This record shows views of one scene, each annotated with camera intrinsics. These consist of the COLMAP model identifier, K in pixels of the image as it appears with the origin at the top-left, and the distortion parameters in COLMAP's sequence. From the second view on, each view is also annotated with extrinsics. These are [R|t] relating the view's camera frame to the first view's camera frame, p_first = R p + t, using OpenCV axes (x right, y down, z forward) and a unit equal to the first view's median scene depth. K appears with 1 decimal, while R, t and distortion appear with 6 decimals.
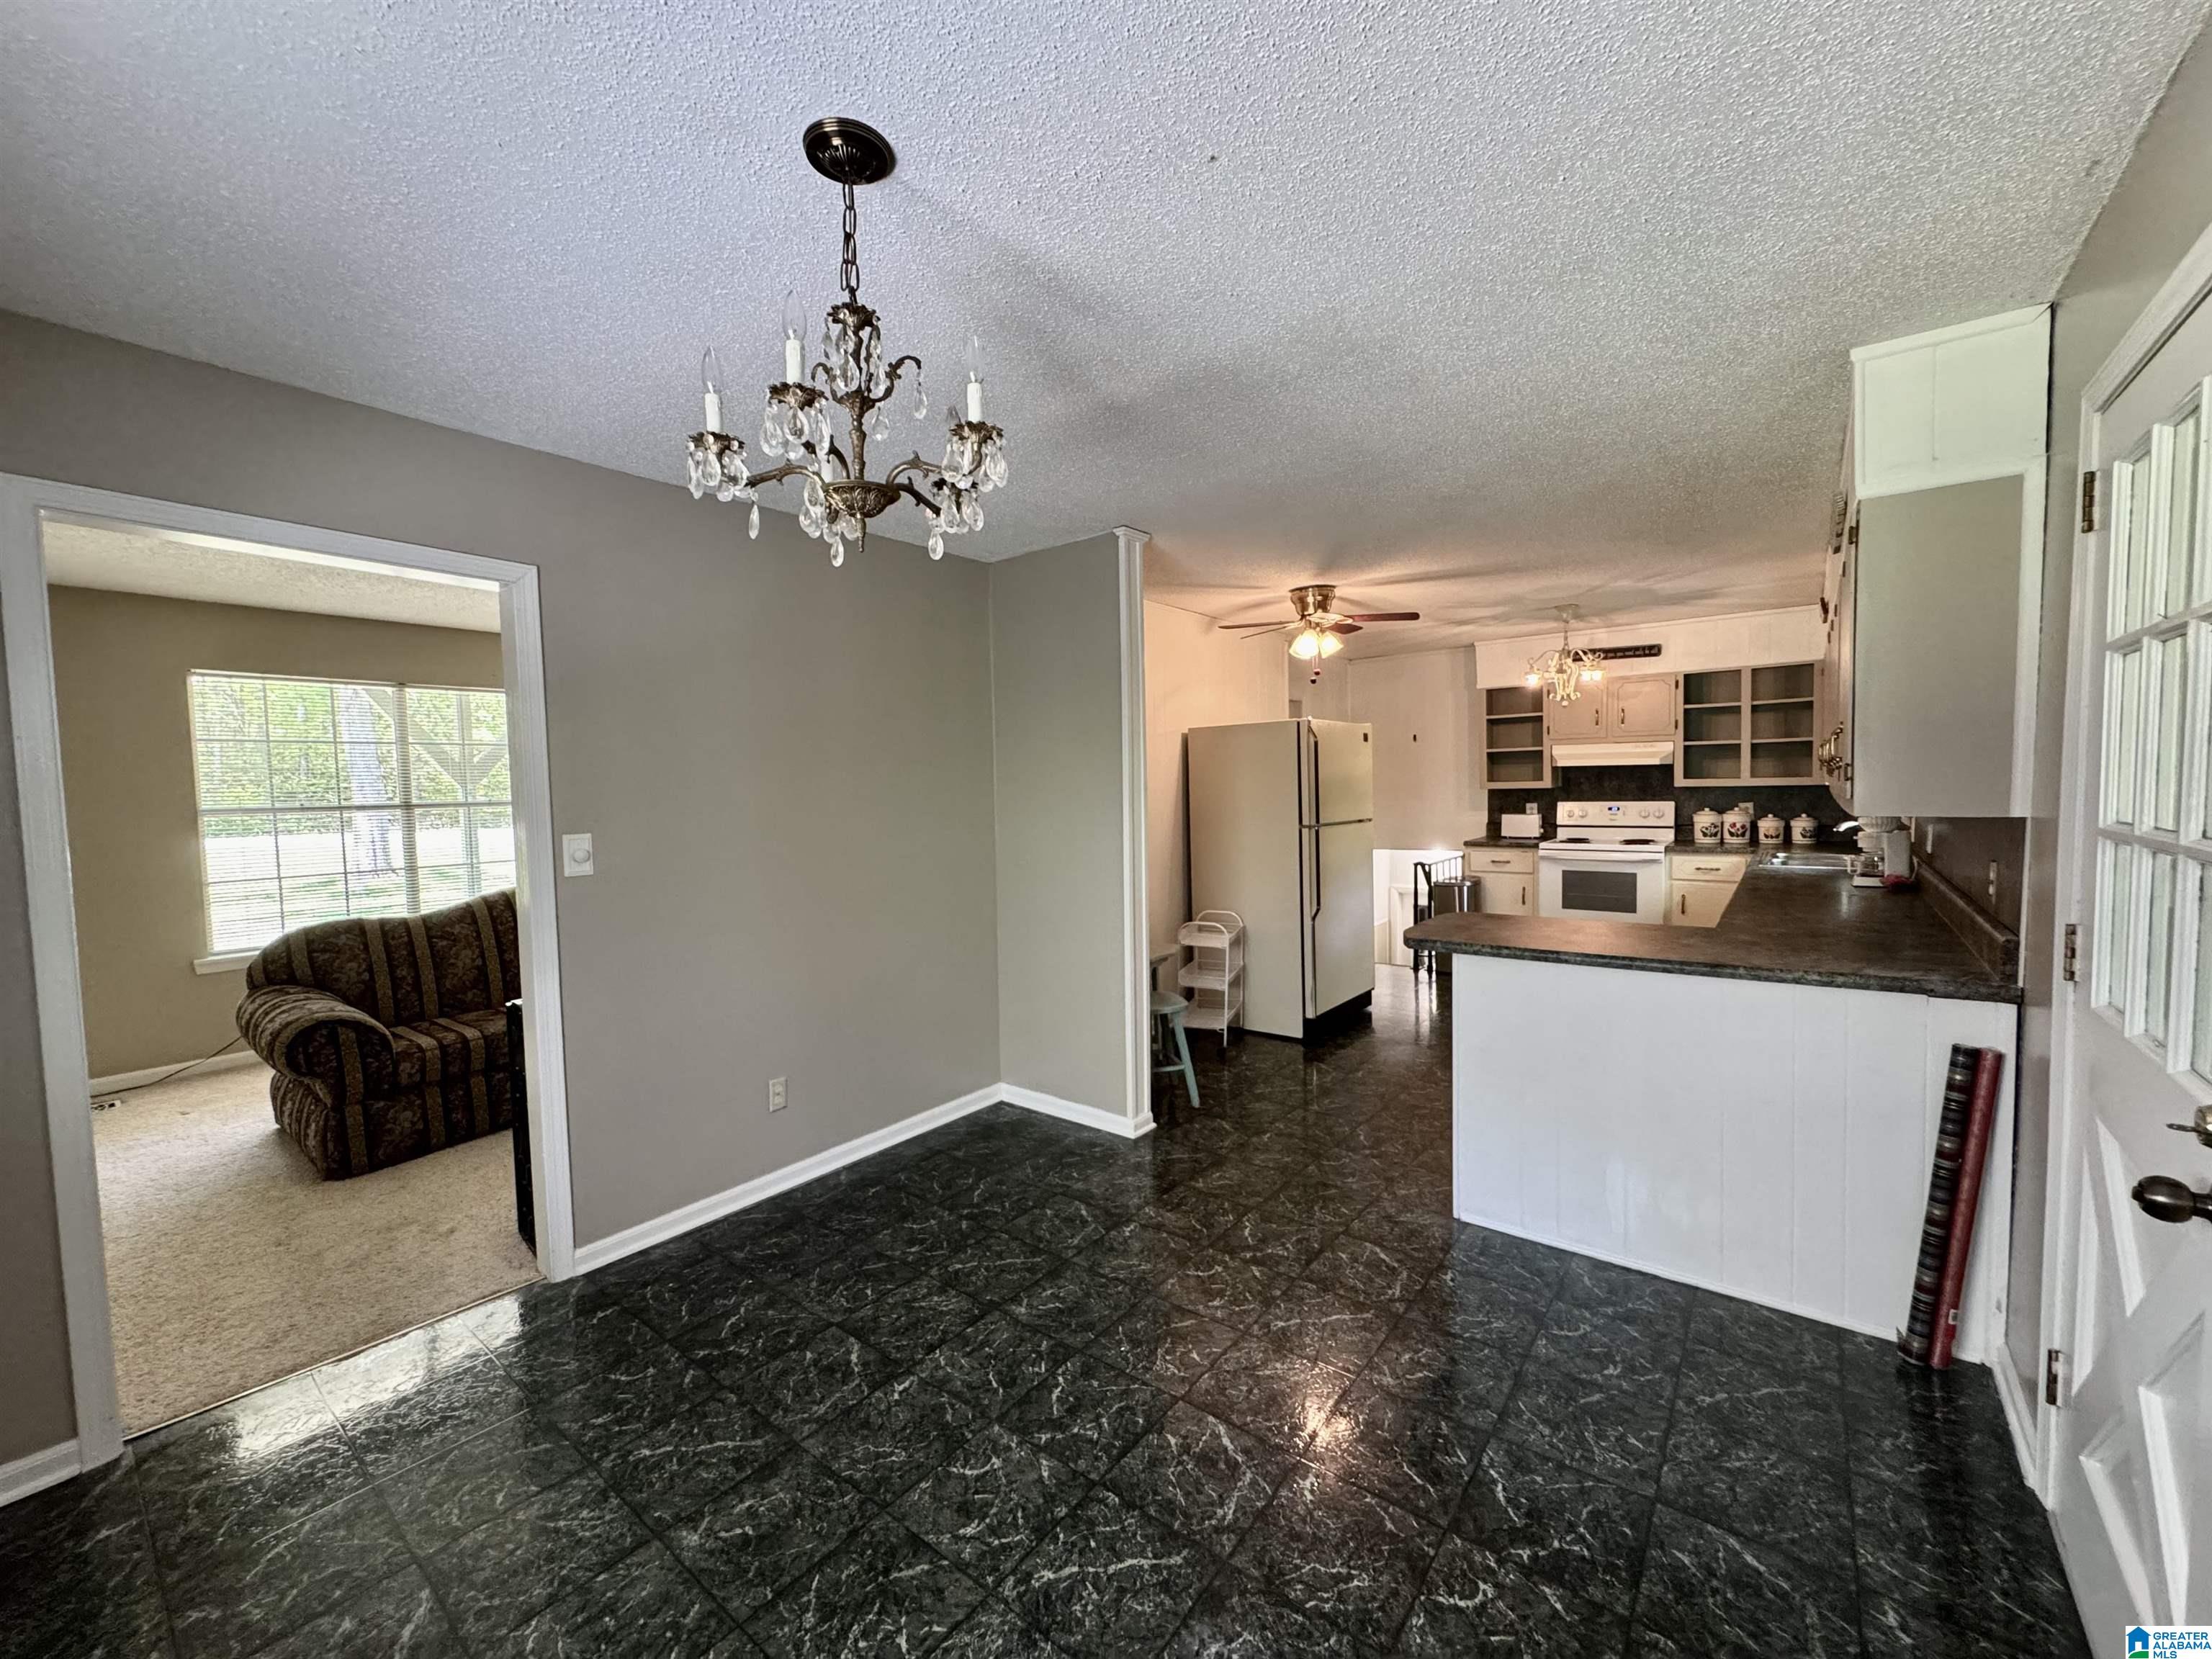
lens RADIAL K [[883.4, 0, 1105.4], [0, 883.4, 825.4], [0, 0, 1]] dist [-0.003063, 0.000821]
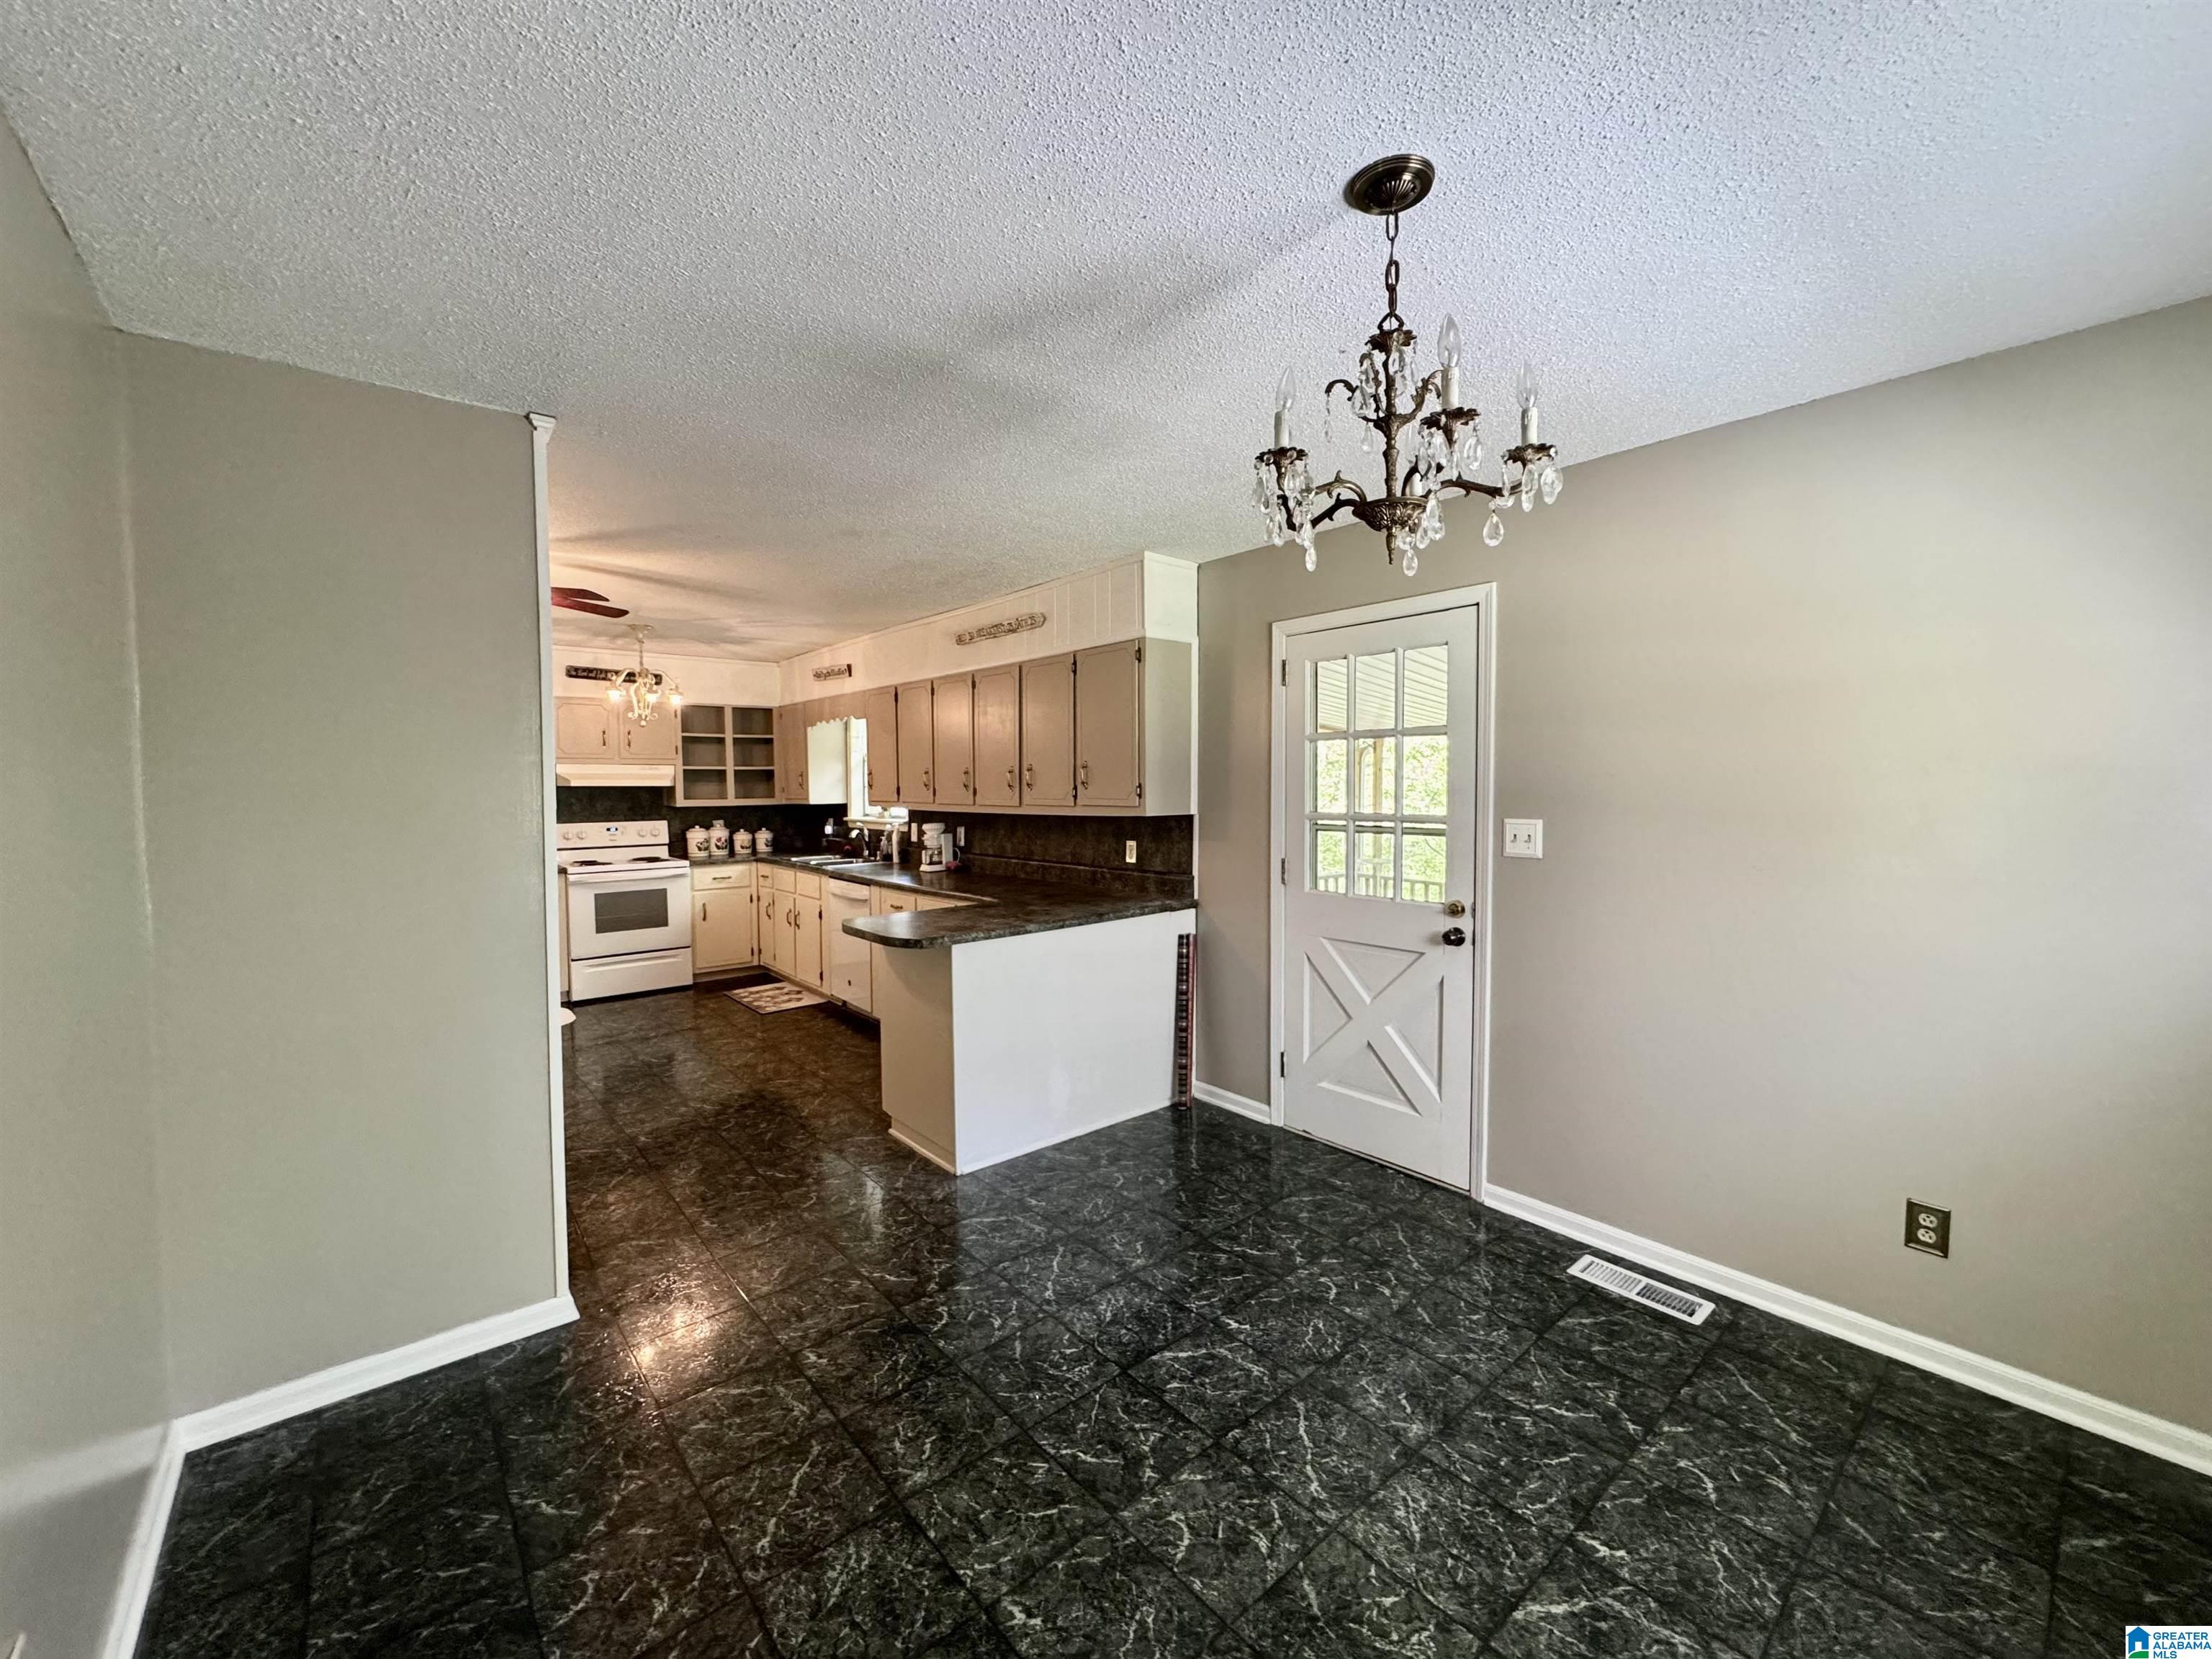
lens RADIAL K [[883.4, 0, 1105.4], [0, 883.4, 825.4], [0, 0, 1]] dist [-0.003063, 0.000821]
pose [[0.199359, -0.024696, 0.979615, -0.774839], [0.054556, 0.998412, 0.014067, -0.018124], [-0.978407, 0.050640, 0.200389, 0.637004]]
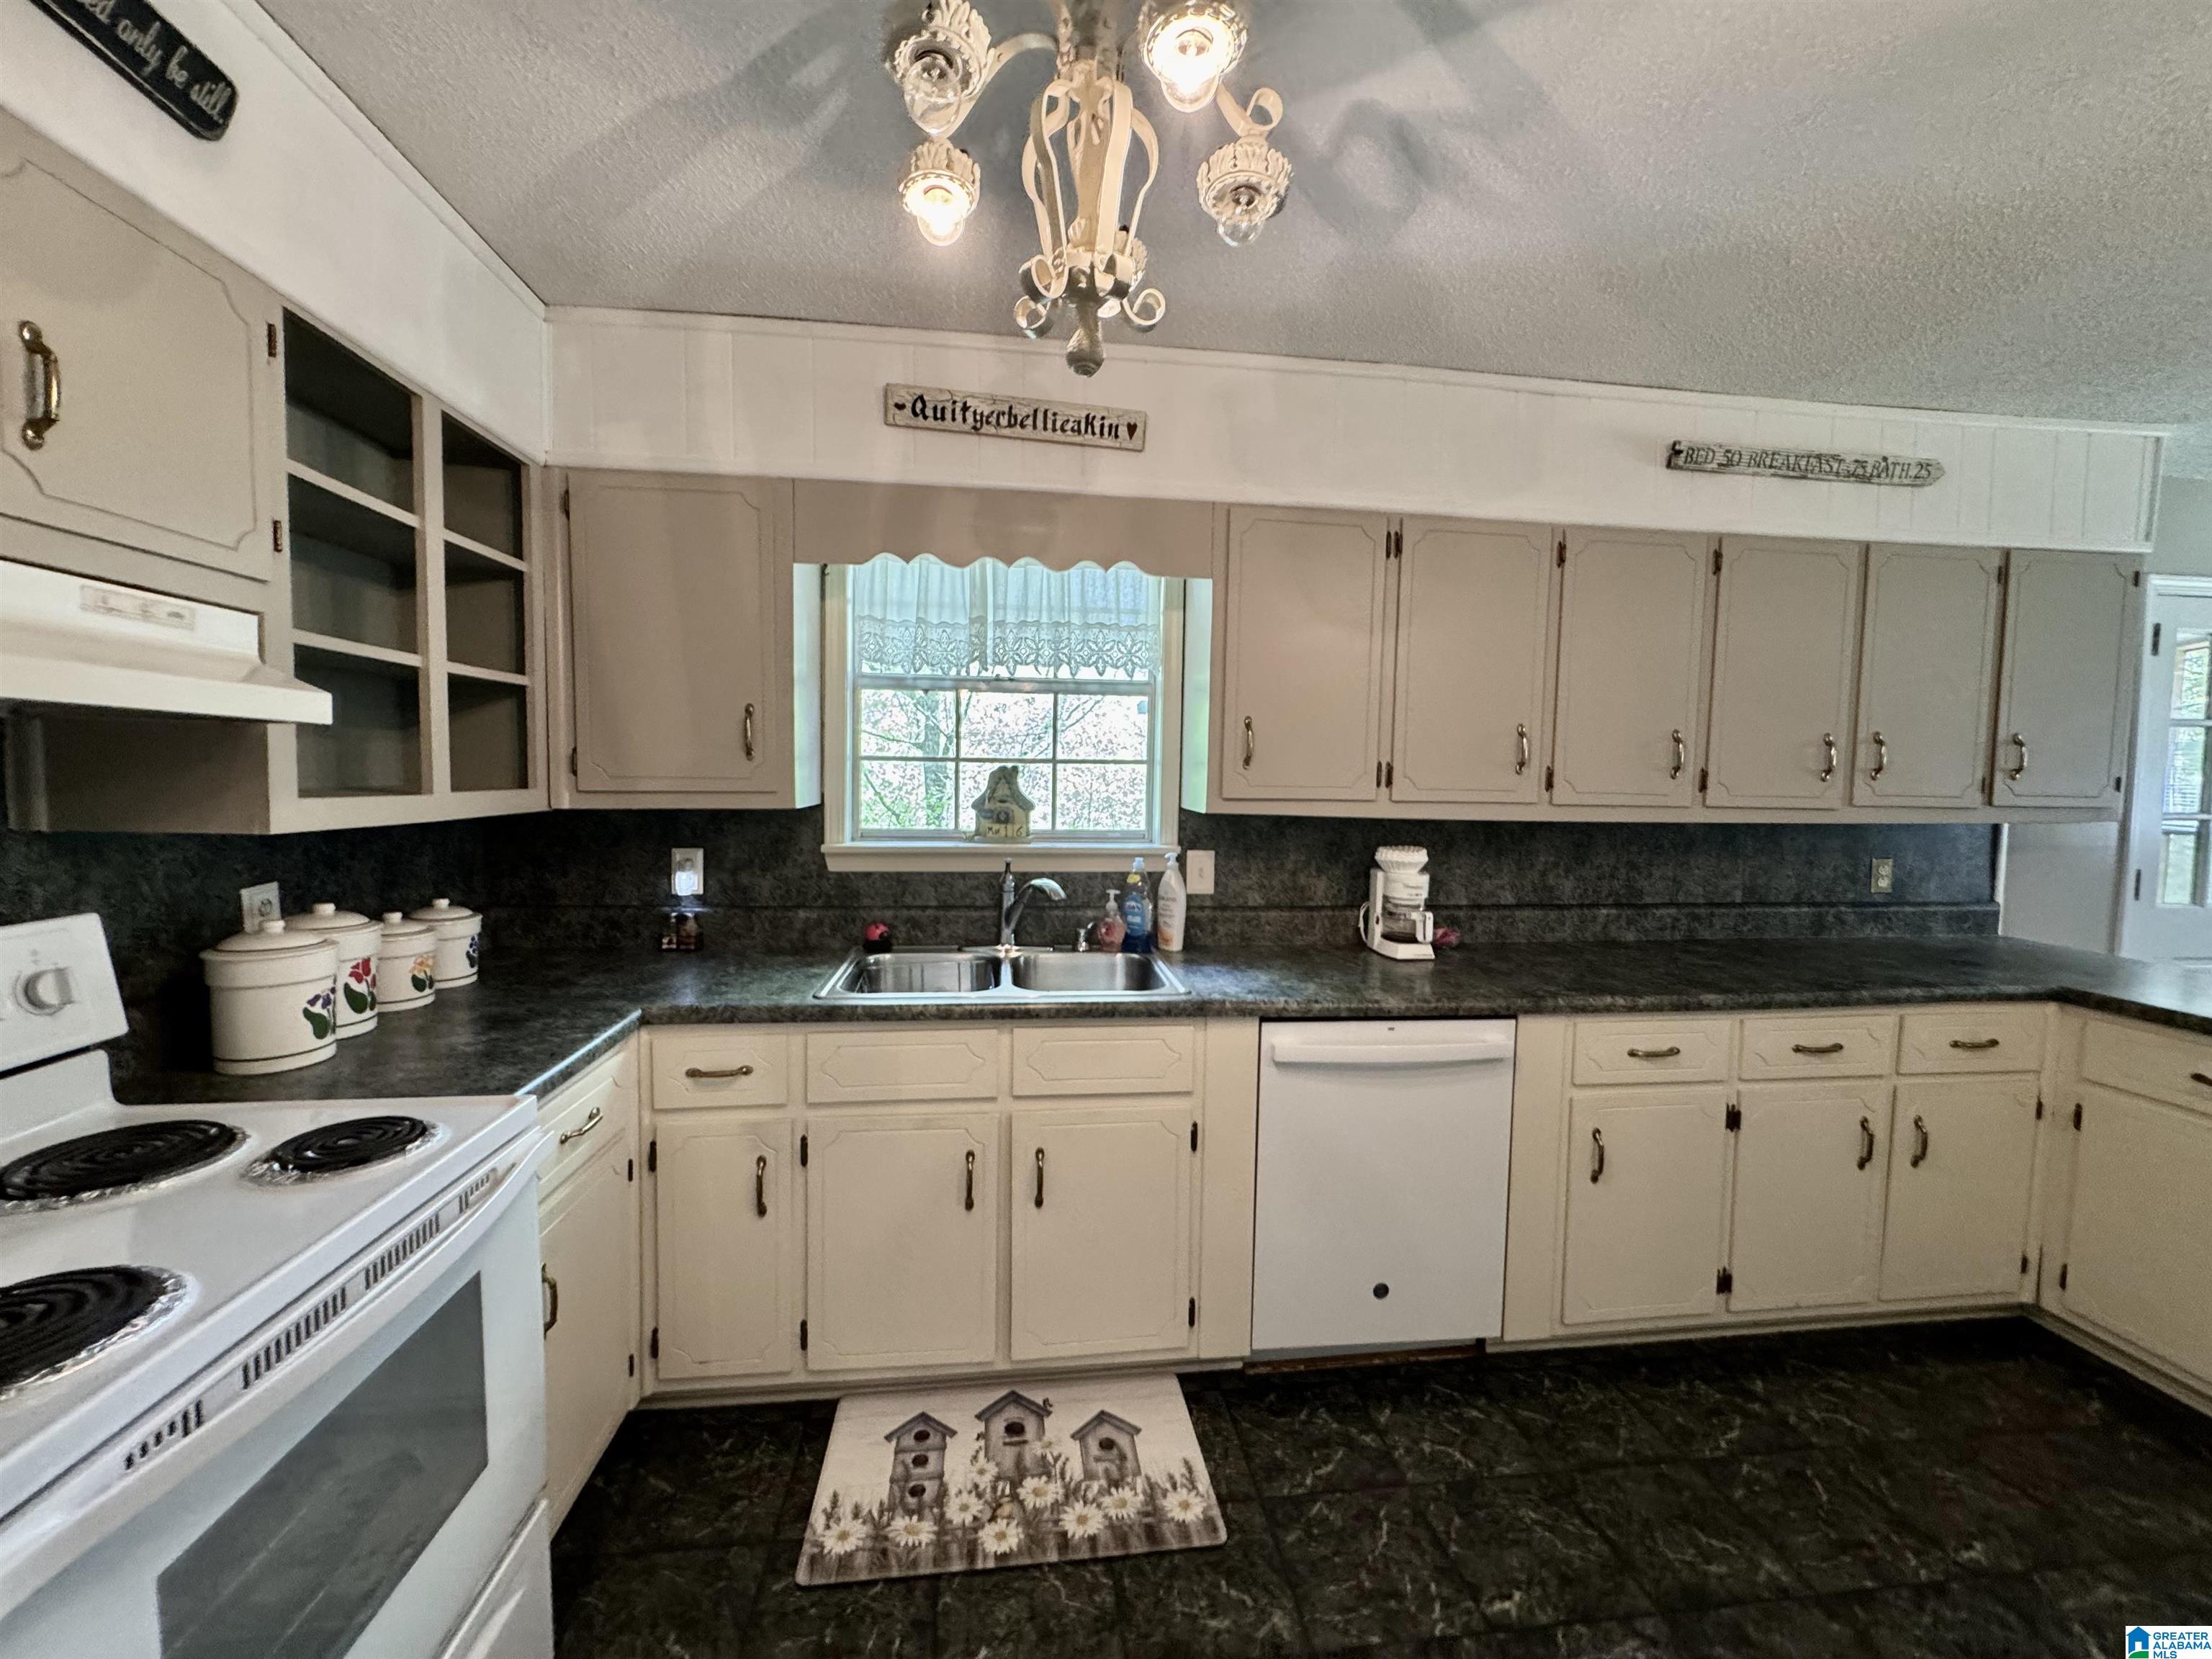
lens RADIAL K [[883.4, 0, 1105.4], [0, 883.4, 825.4], [0, 0, 1]] dist [-0.003063, 0.000821]
pose [[-0.711273, -0.027125, 0.702393, 0.864912], [0.039518, 0.996132, 0.078486, -0.132594], [-0.701804, 0.083582, -0.707449, 2.441664]]
